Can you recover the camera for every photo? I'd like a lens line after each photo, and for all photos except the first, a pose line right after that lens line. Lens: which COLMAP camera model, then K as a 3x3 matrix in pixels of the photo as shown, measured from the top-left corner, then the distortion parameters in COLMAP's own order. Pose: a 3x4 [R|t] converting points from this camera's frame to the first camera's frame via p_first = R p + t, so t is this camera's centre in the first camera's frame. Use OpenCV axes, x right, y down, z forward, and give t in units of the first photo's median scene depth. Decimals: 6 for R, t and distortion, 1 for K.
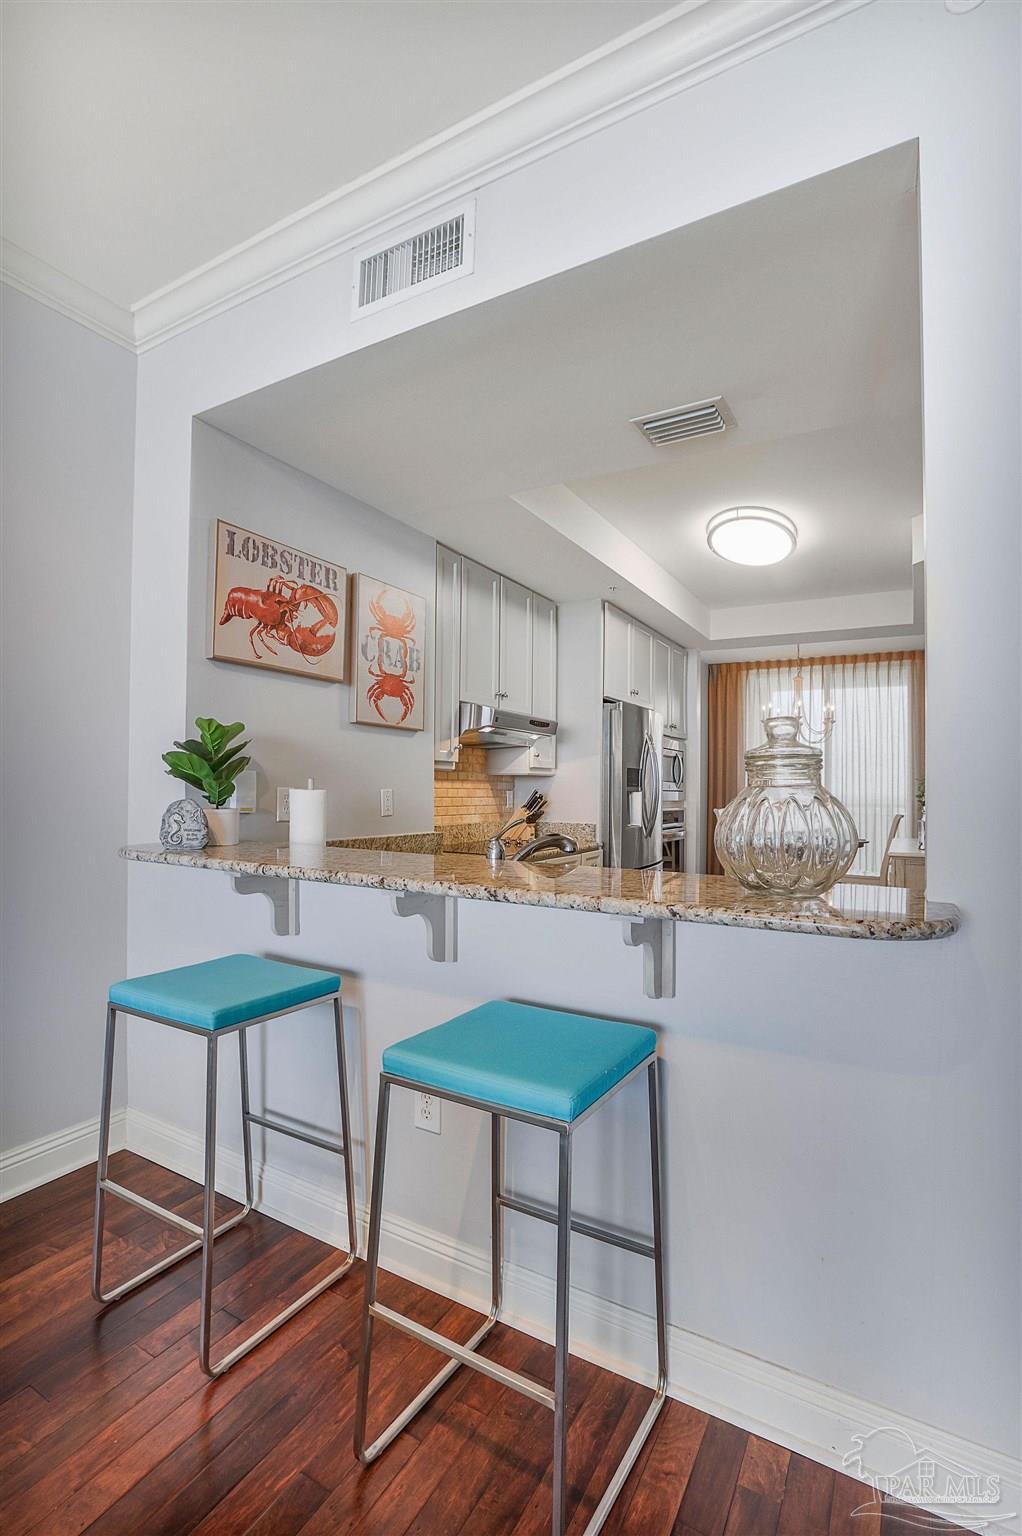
lens RADIAL K [[710.3, 0, 507.5], [0, 710.3, 776.7], [0, 0, 1]] dist [-0.023675, 0.000550]
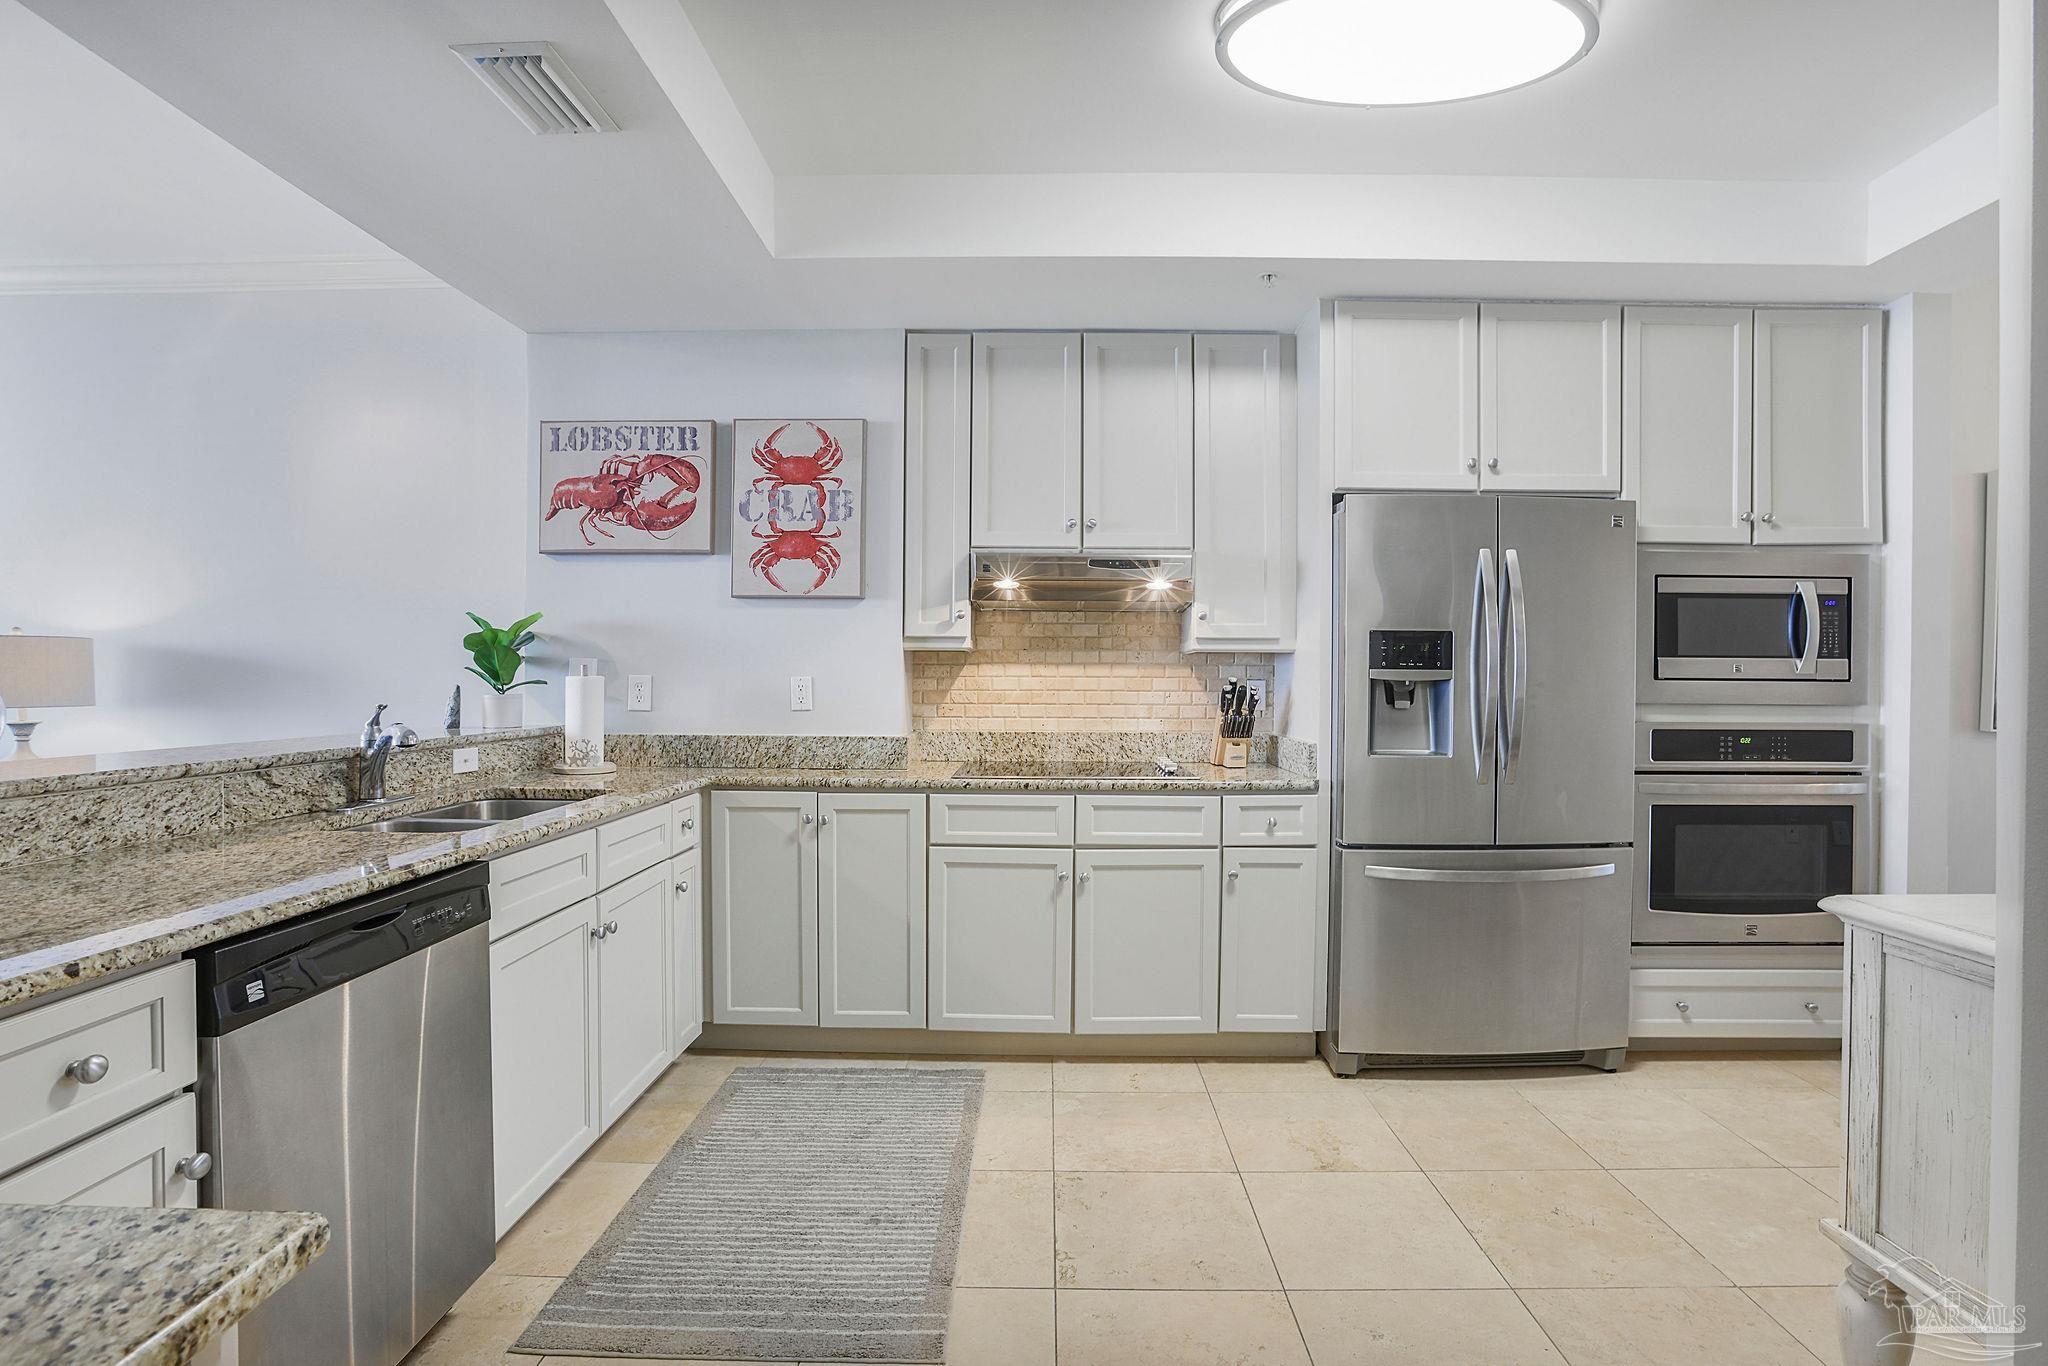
lens RADIAL K [[947.1, 0, 1026.1], [0, 947.1, 680.9], [0, 0, 1]] dist [-0.023675, 0.000550]
pose [[0.489595, -0.011551, -0.871874, 1.032746], [0.016565, 0.999855, -0.003944, 0.036224], [0.871793, -0.012512, 0.489715, 0.832381]]
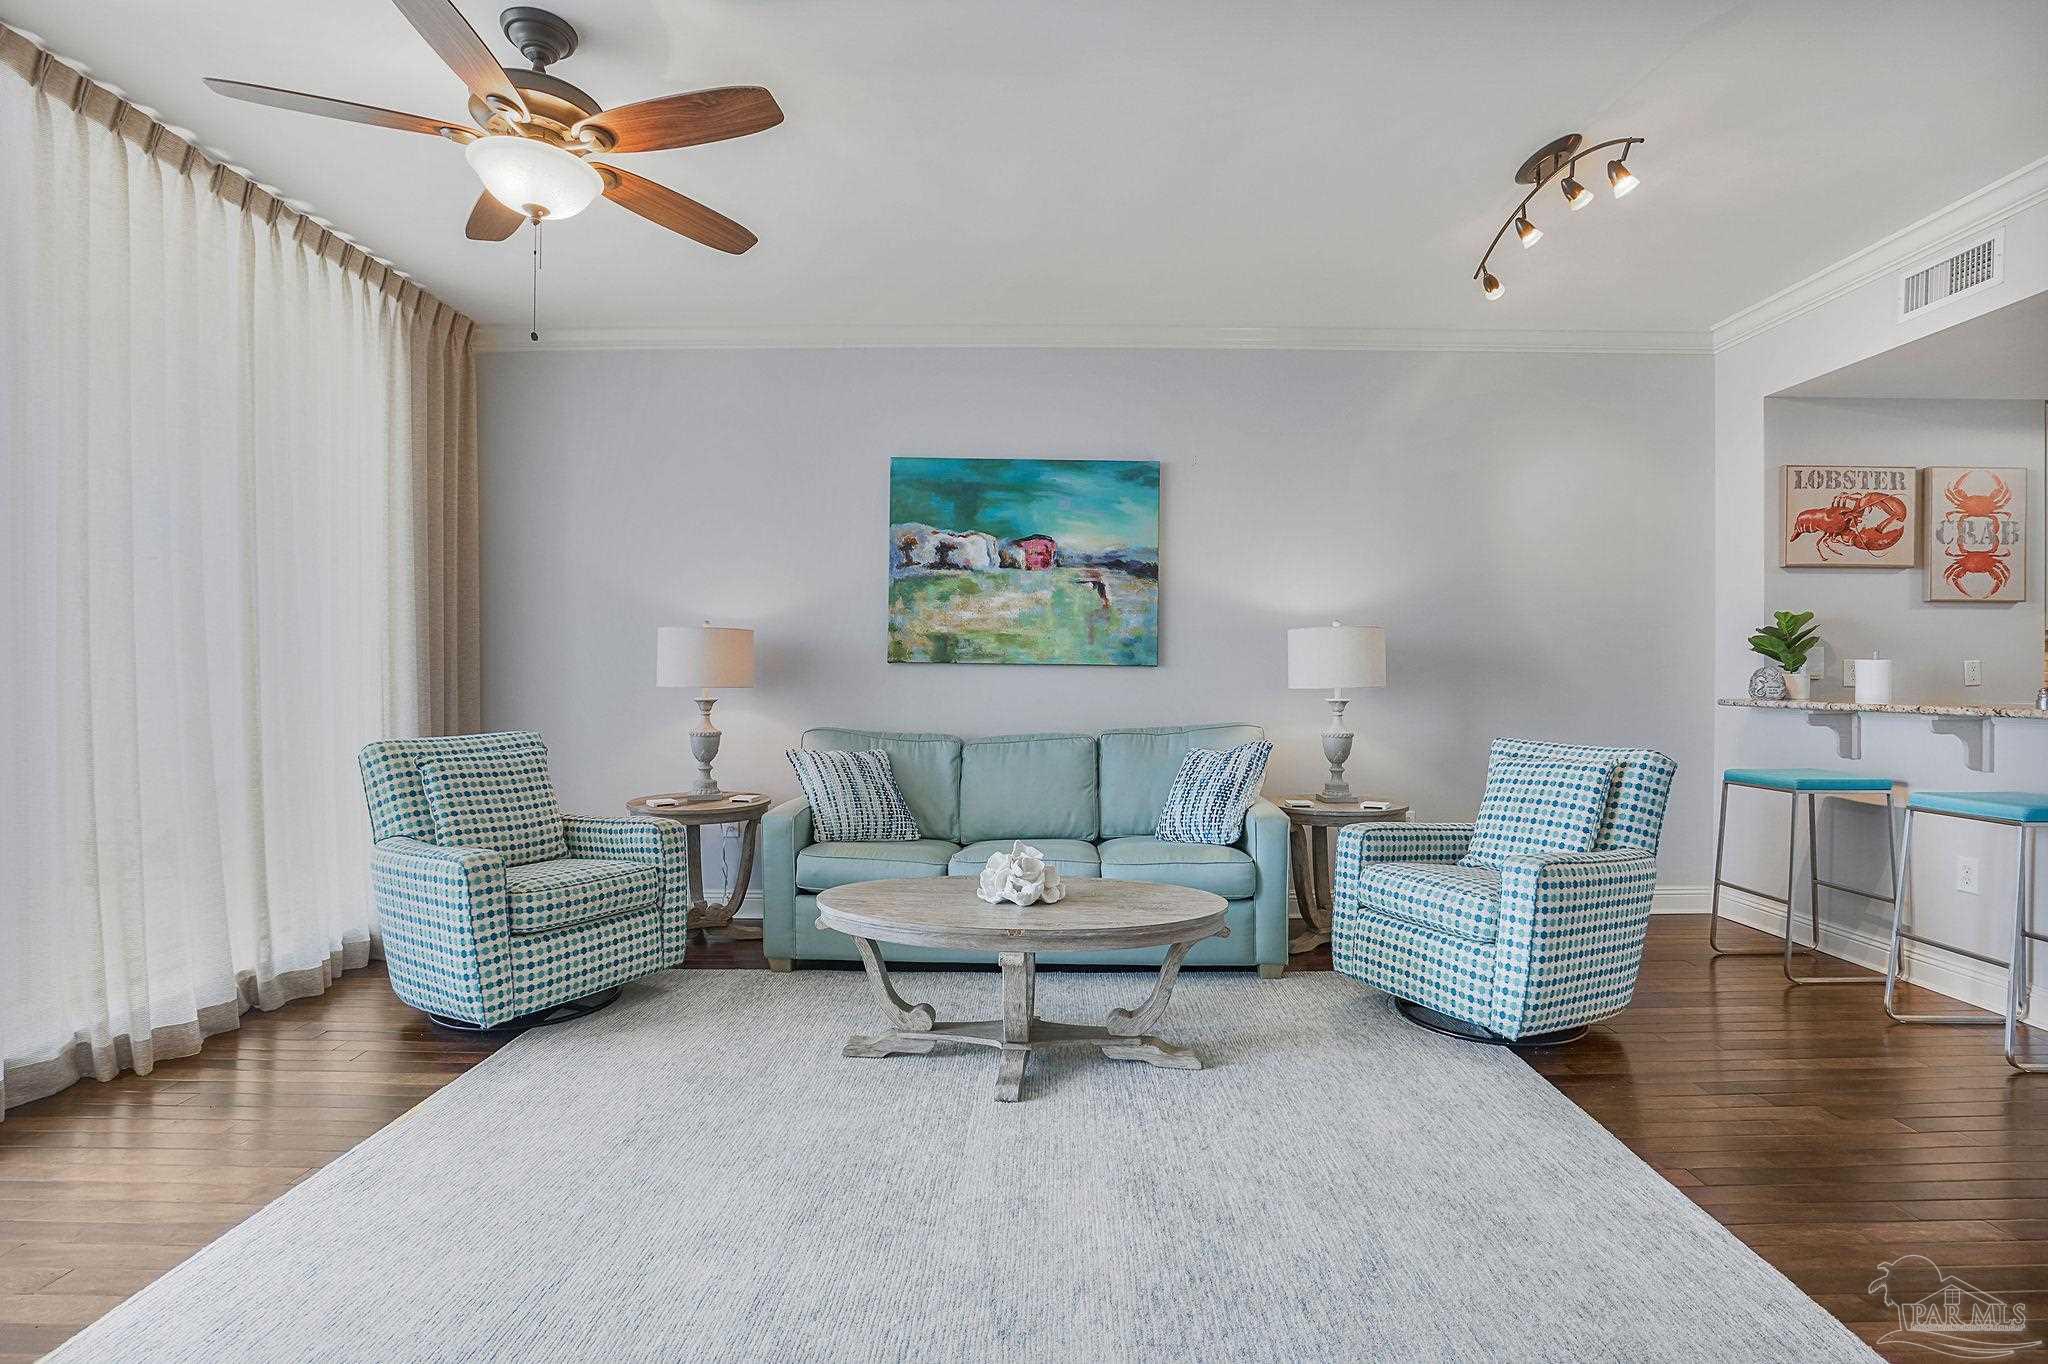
lens RADIAL K [[947.1, 0, 1019.6], [0, 947.1, 686.3], [0, 0, 1]] dist [-0.023675, 0.000550]
pose [[0.497009, -0.000960, -0.867745, 0.376897], [0.017335, 0.999811, 0.008823, 0.022505], [0.867572, -0.019427, 0.496932, -1.082832]]
